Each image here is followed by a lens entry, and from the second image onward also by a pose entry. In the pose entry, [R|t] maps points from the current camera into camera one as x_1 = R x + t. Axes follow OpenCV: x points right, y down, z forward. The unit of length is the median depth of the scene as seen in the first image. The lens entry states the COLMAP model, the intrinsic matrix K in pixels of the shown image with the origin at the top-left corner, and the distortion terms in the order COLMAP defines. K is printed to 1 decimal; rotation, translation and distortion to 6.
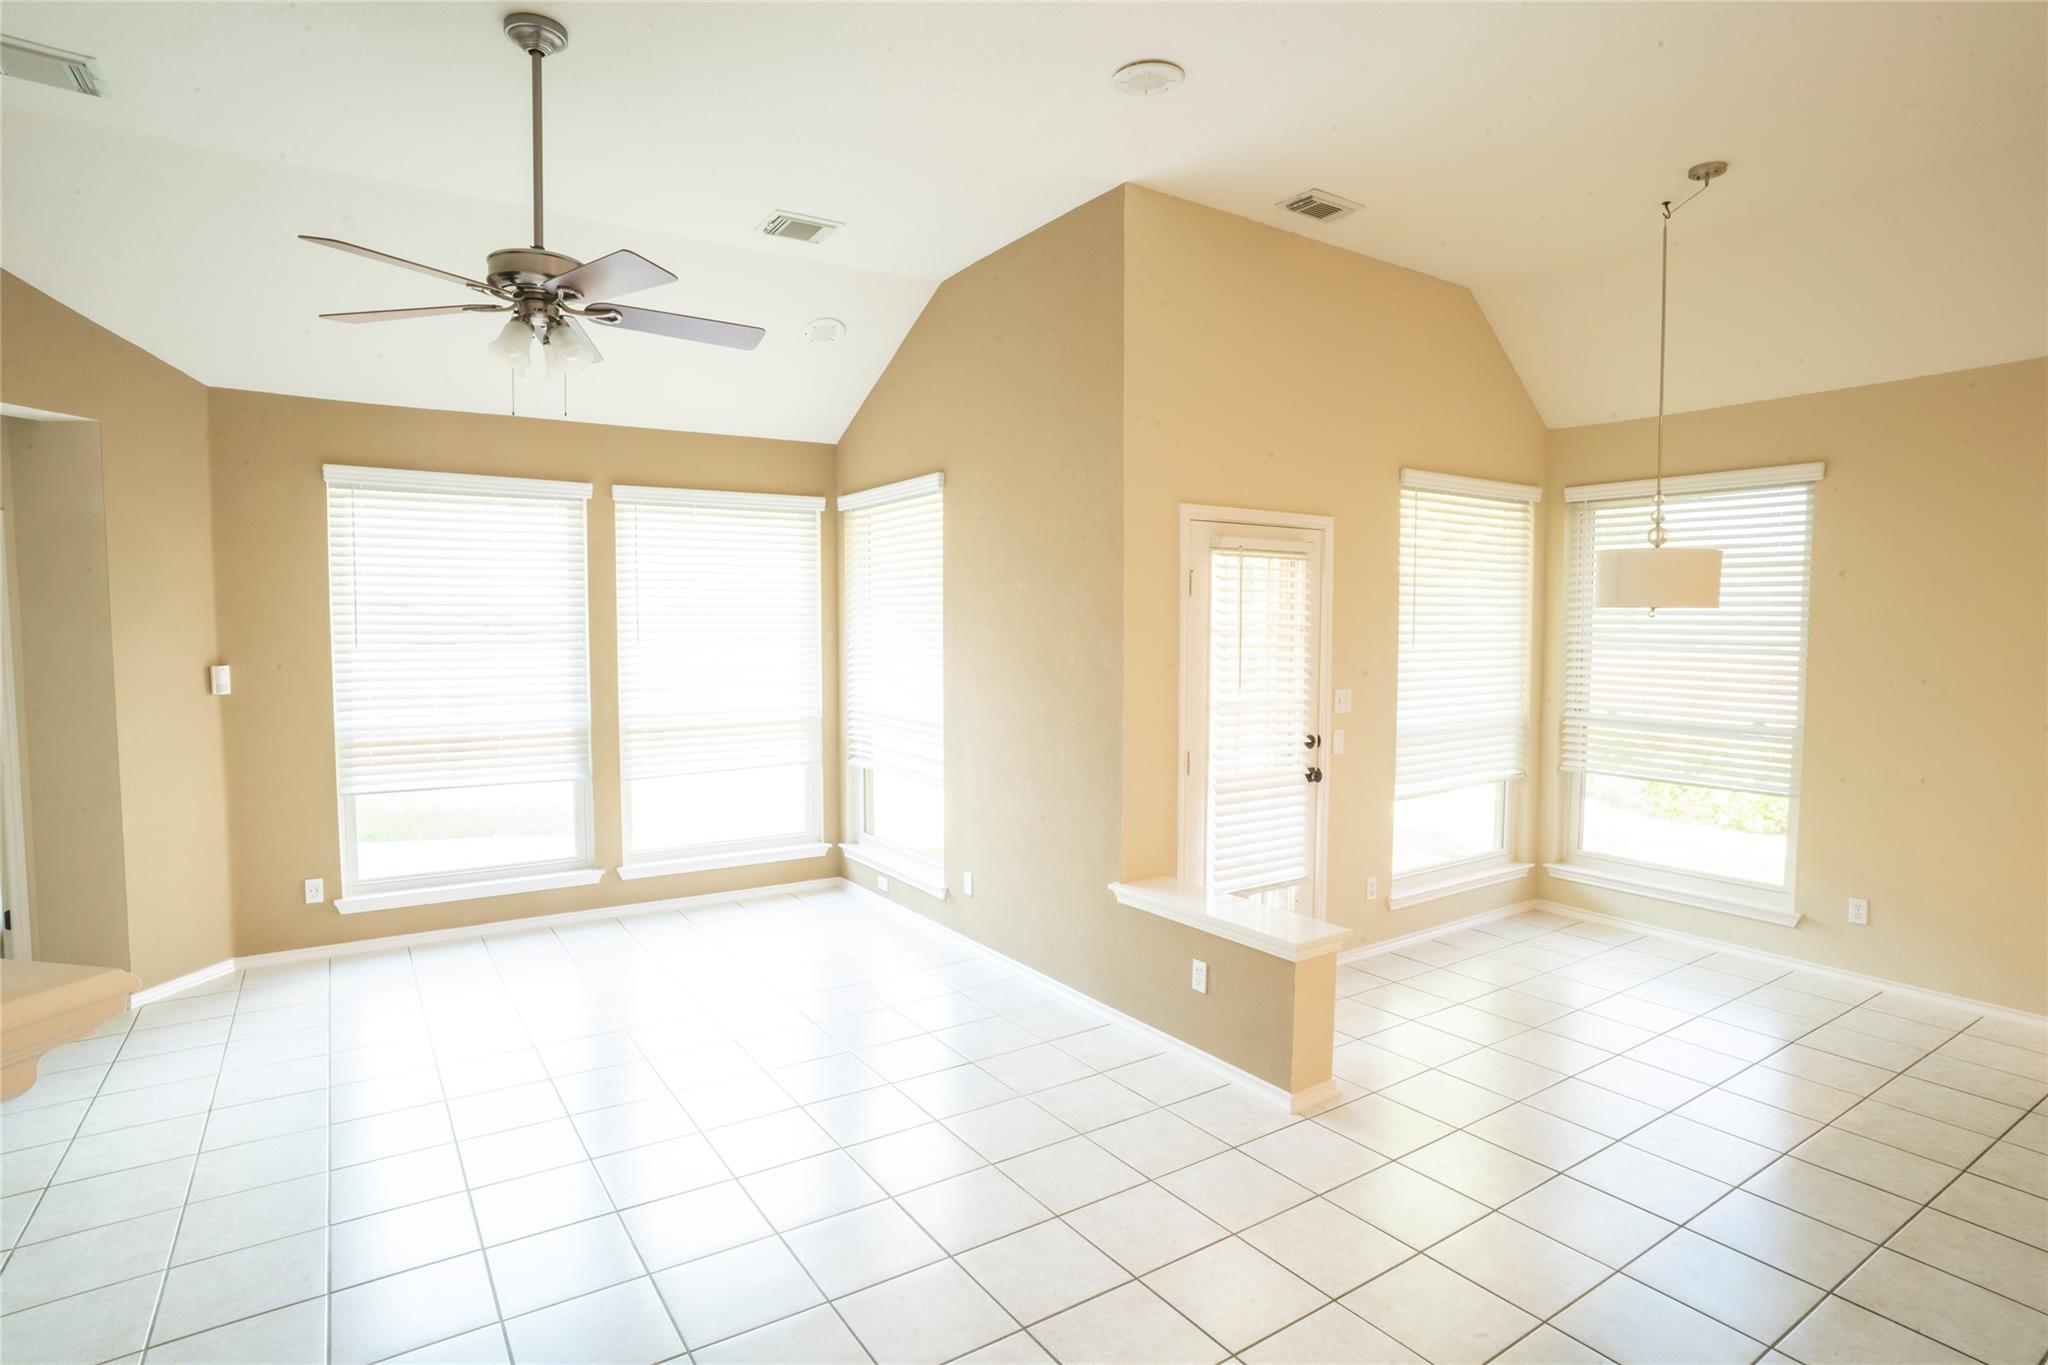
lens RADIAL K [[1043.0, 0, 1028.5], [0, 1043.0, 685.5], [0, 0, 1]] dist [-0.028680, 0.000056]
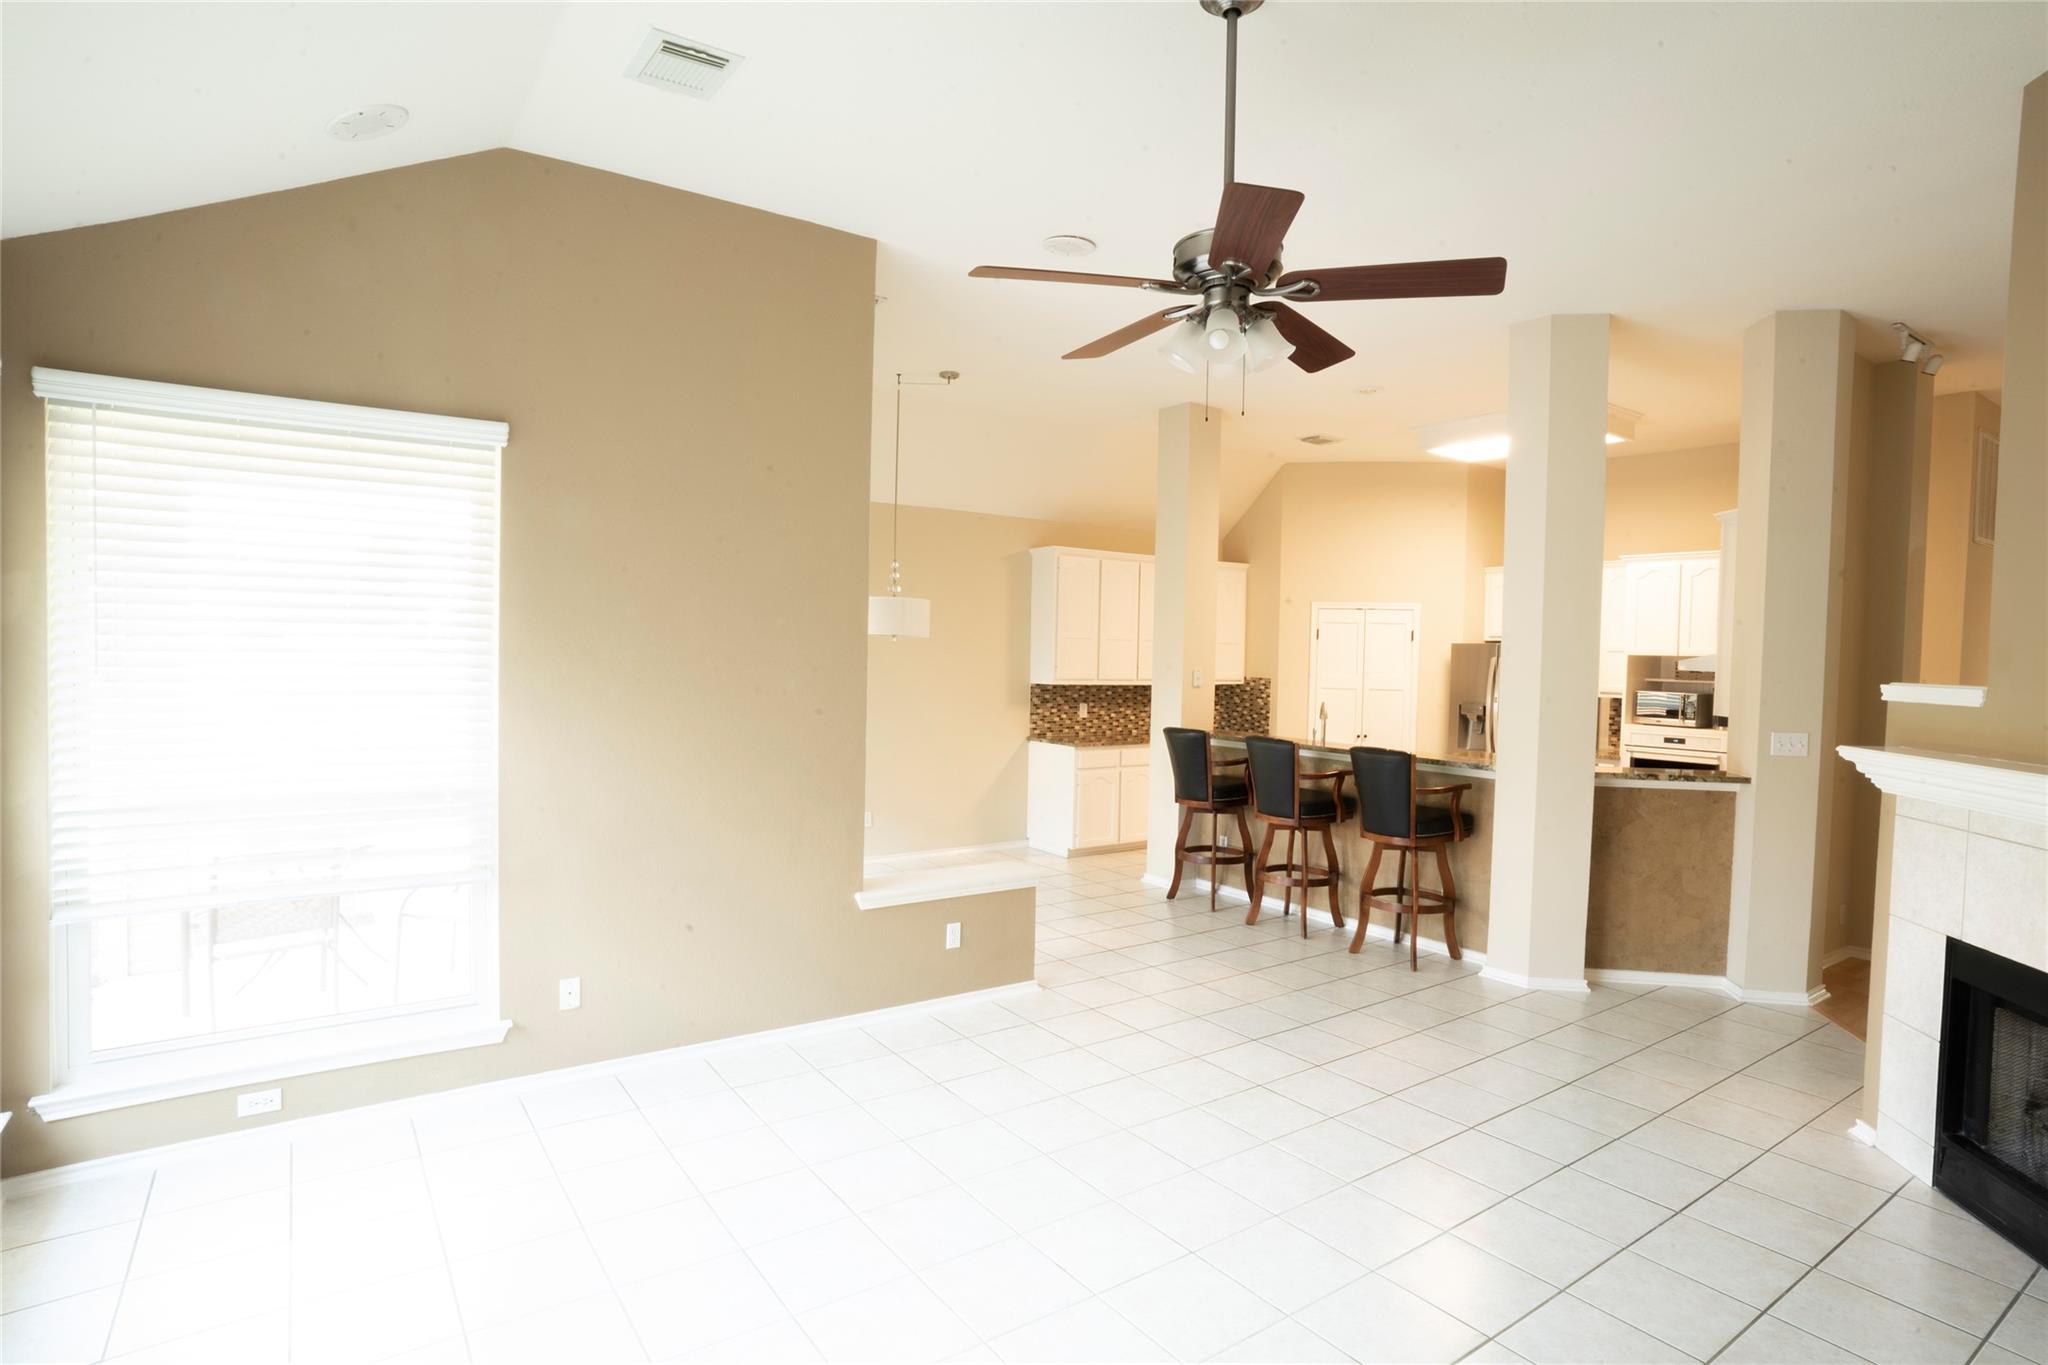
lens RADIAL K [[1043.0, 0, 1029.8], [0, 1043.0, 687.6], [0, 0, 1]] dist [-0.028680, 0.000056]
pose [[-0.017644, -0.034901, 0.999235, -1.050517], [0.037076, 0.998680, 0.035536, -0.050773], [-0.999157, 0.037675, -0.016327, 0.922860]]
